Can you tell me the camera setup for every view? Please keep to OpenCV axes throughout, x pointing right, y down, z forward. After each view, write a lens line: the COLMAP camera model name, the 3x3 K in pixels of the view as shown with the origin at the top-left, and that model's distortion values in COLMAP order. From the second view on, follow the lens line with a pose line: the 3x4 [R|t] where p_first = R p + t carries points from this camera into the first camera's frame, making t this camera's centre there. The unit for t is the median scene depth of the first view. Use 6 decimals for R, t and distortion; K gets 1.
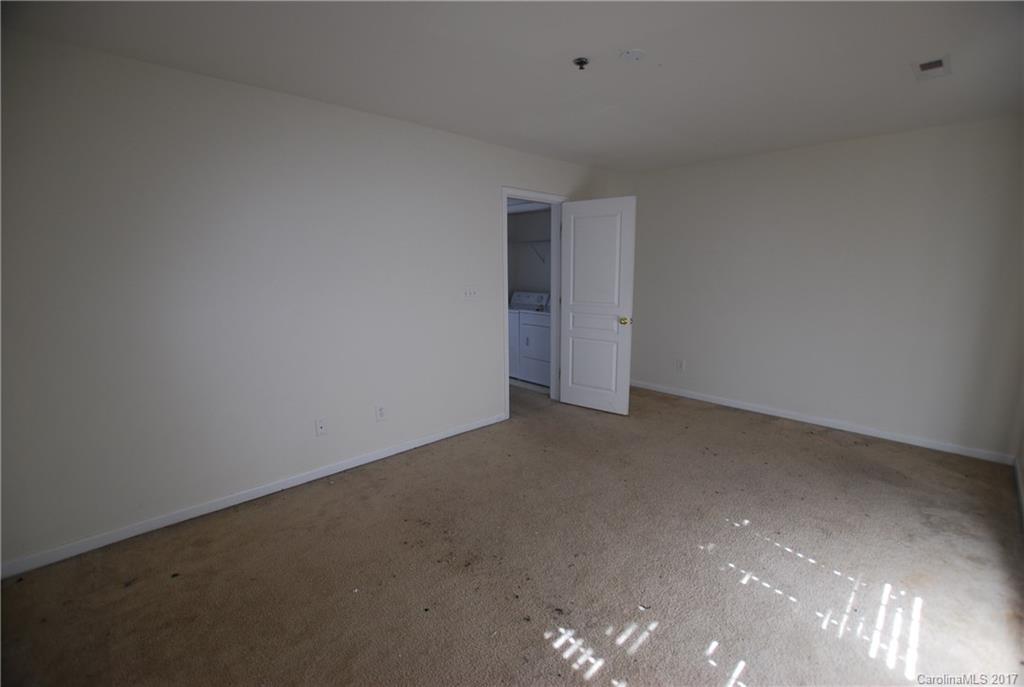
lens RADIAL K [[455.5, 0, 512.0], [0, 455.5, 343.5], [0, 0, 1]] dist [-0.021102, -0.000165]
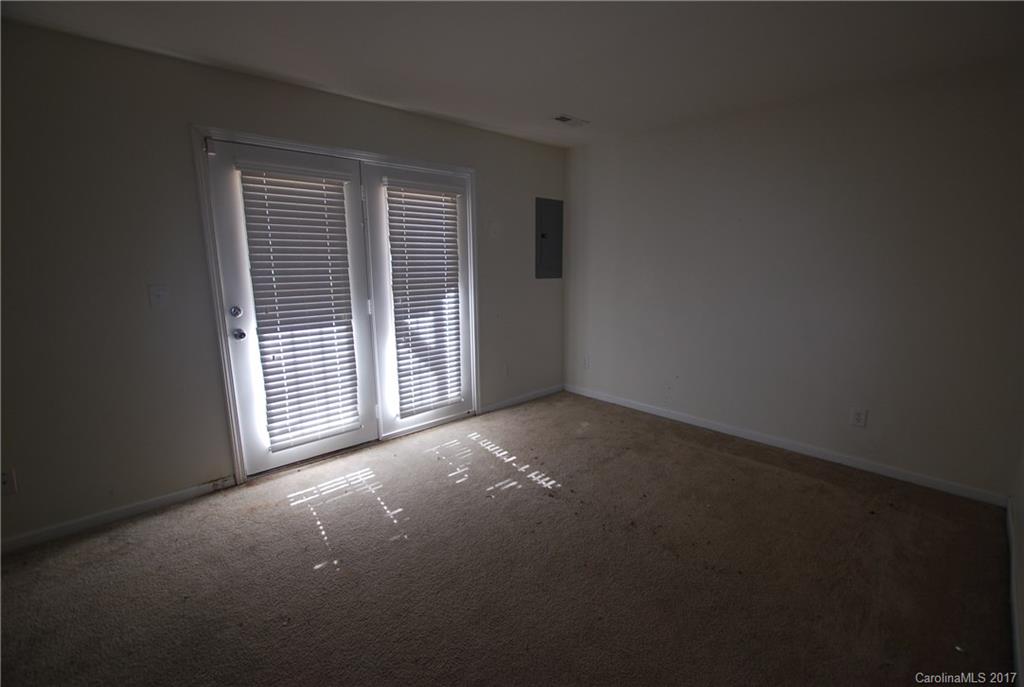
lens RADIAL K [[455.5, 0, 512.0], [0, 455.5, 343.5], [0, 0, 1]] dist [-0.021102, -0.000165]
pose [[-0.999991, 0.000856, 0.004242, 0.241505], [0.002264, 0.938868, 0.344269, -0.384815], [-0.003688, 0.344275, -0.938862, 2.371868]]
